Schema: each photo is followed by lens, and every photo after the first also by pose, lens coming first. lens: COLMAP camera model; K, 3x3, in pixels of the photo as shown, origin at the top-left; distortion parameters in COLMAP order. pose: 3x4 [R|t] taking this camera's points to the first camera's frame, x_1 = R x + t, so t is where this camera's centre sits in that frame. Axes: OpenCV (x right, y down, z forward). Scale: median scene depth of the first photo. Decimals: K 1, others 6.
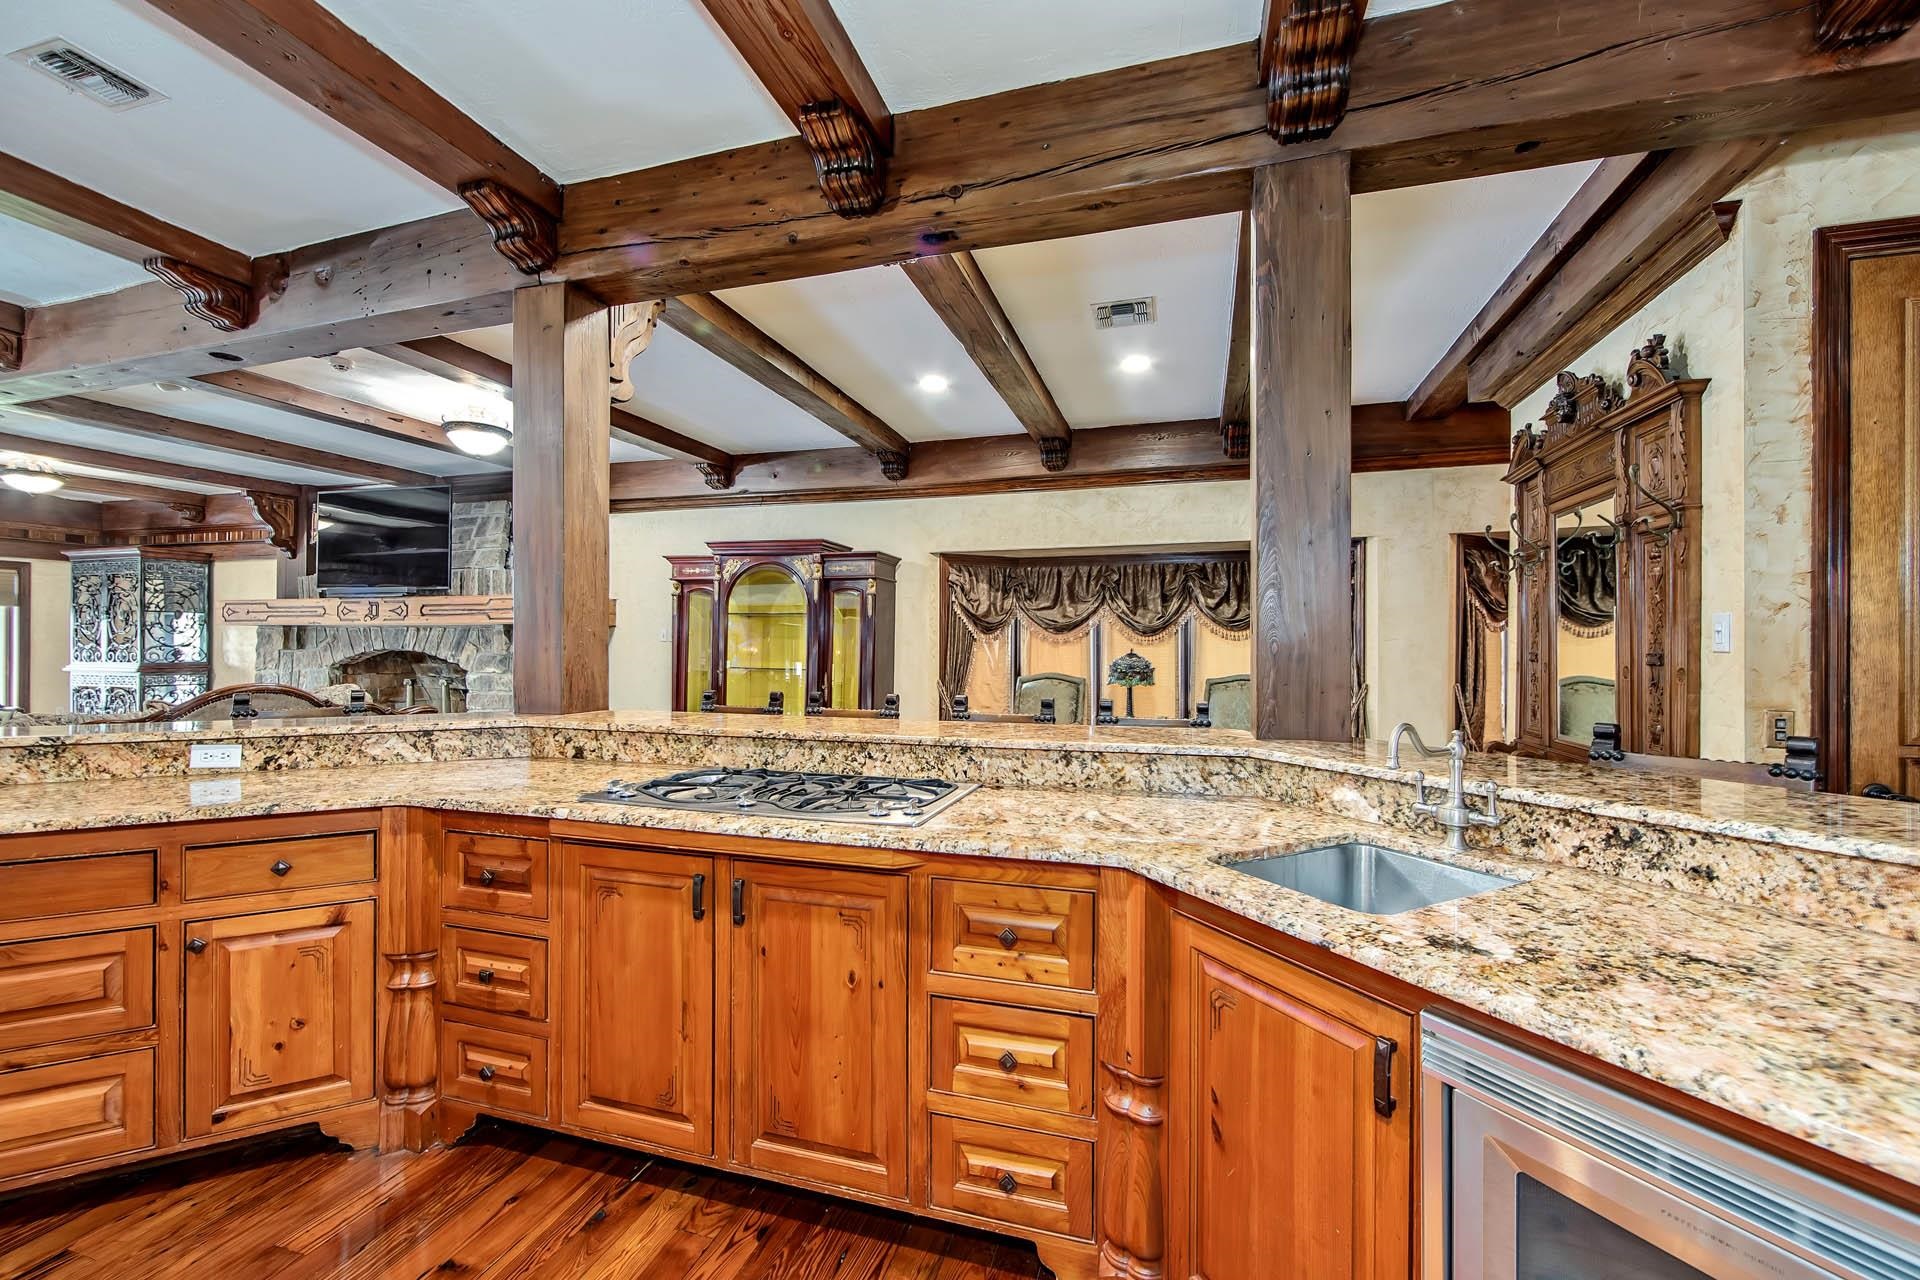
lens RADIAL K [[757.9, 0, 967.1], [0, 757.9, 645.7], [0, 0, 1]] dist [-0.006321, -0.000639]
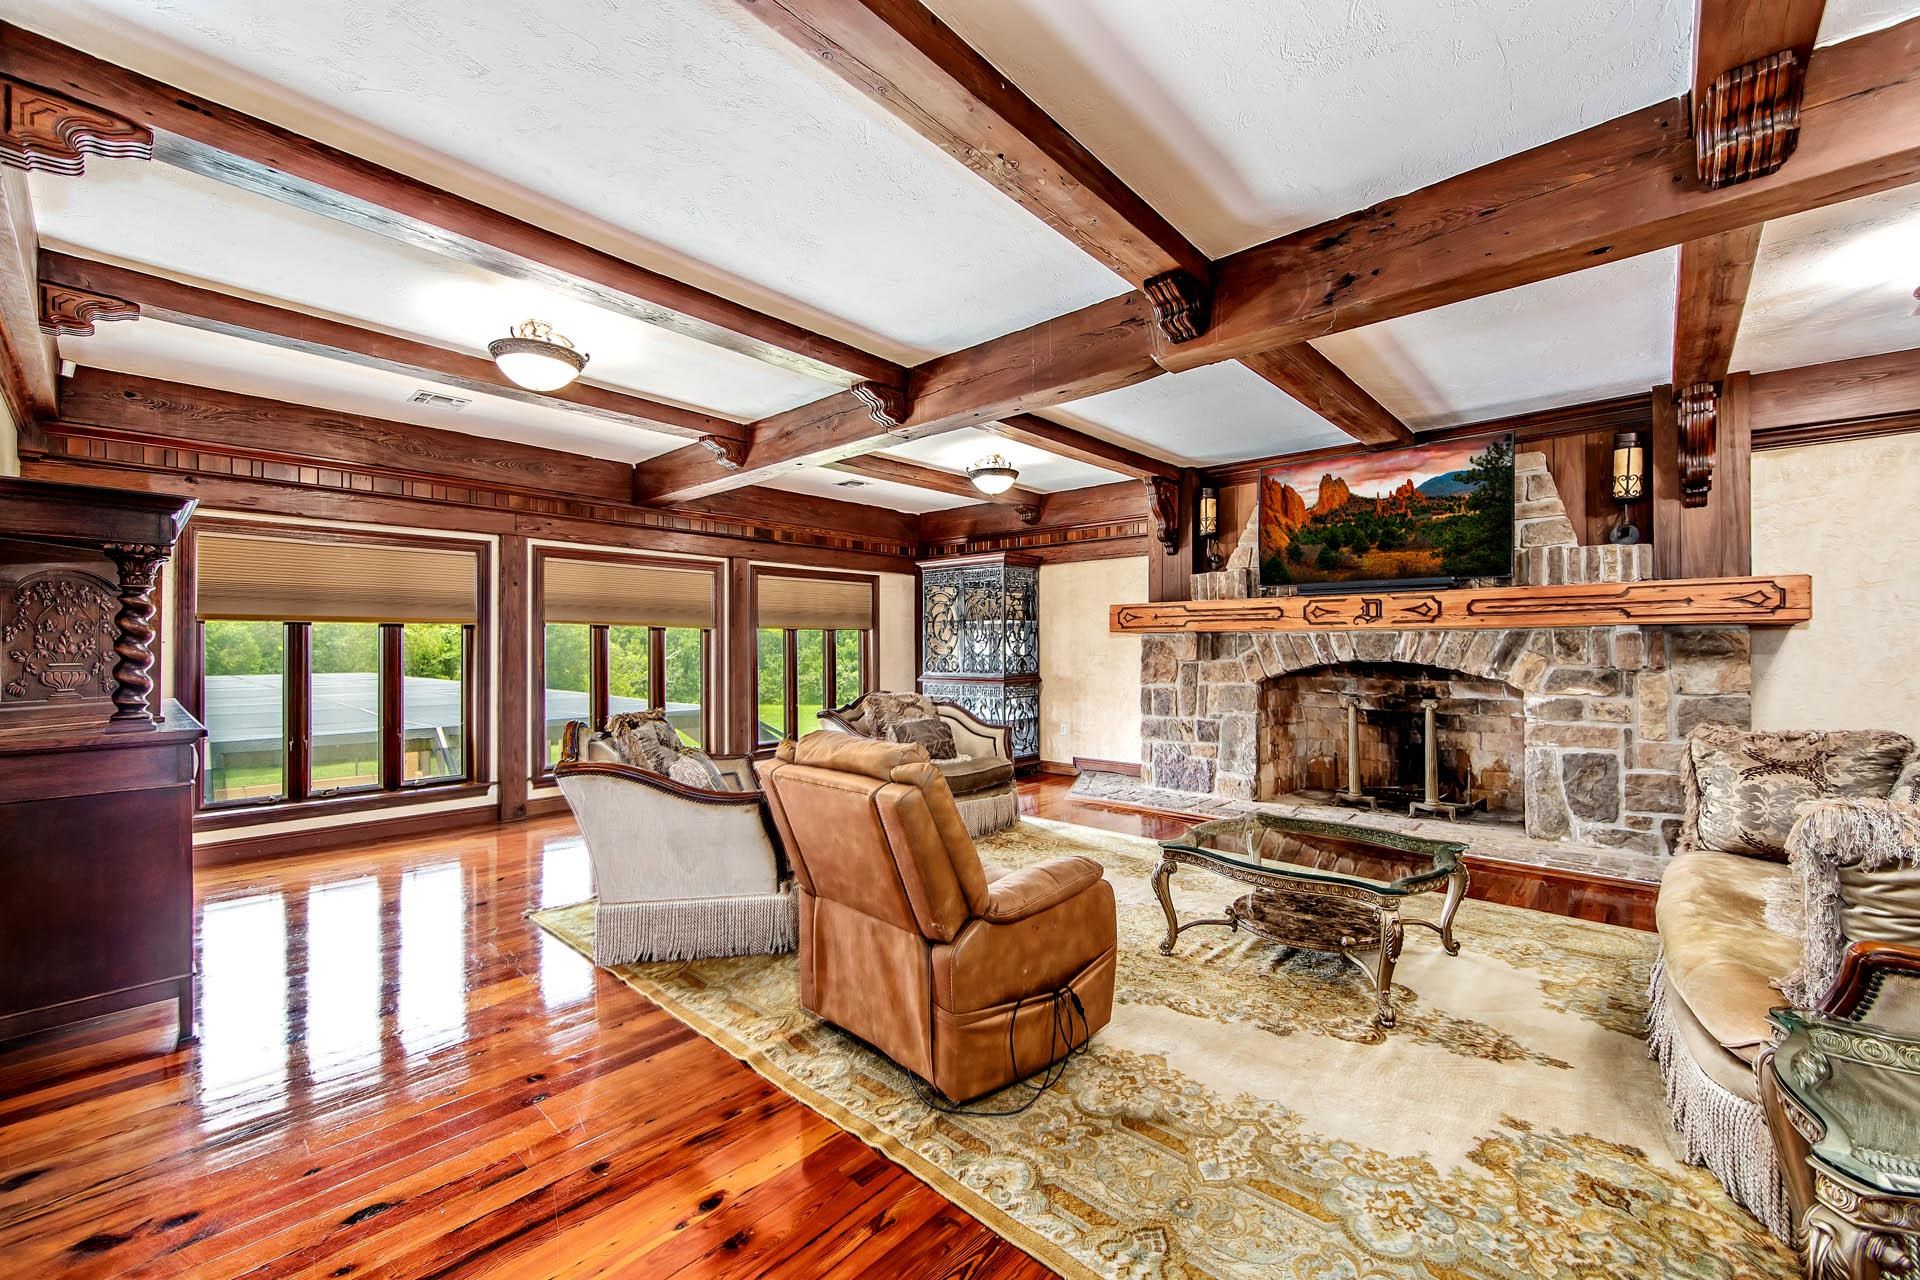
lens RADIAL K [[757.9, 0, 959.5], [0, 757.9, 643.5], [0, 0, 1]] dist [-0.006321, -0.000639]
pose [[0.900795, -0.010057, -0.434128, -0.740931], [0.008195, 0.999947, -0.006161, -0.010467], [0.434167, 0.001992, 0.900830, 0.112759]]
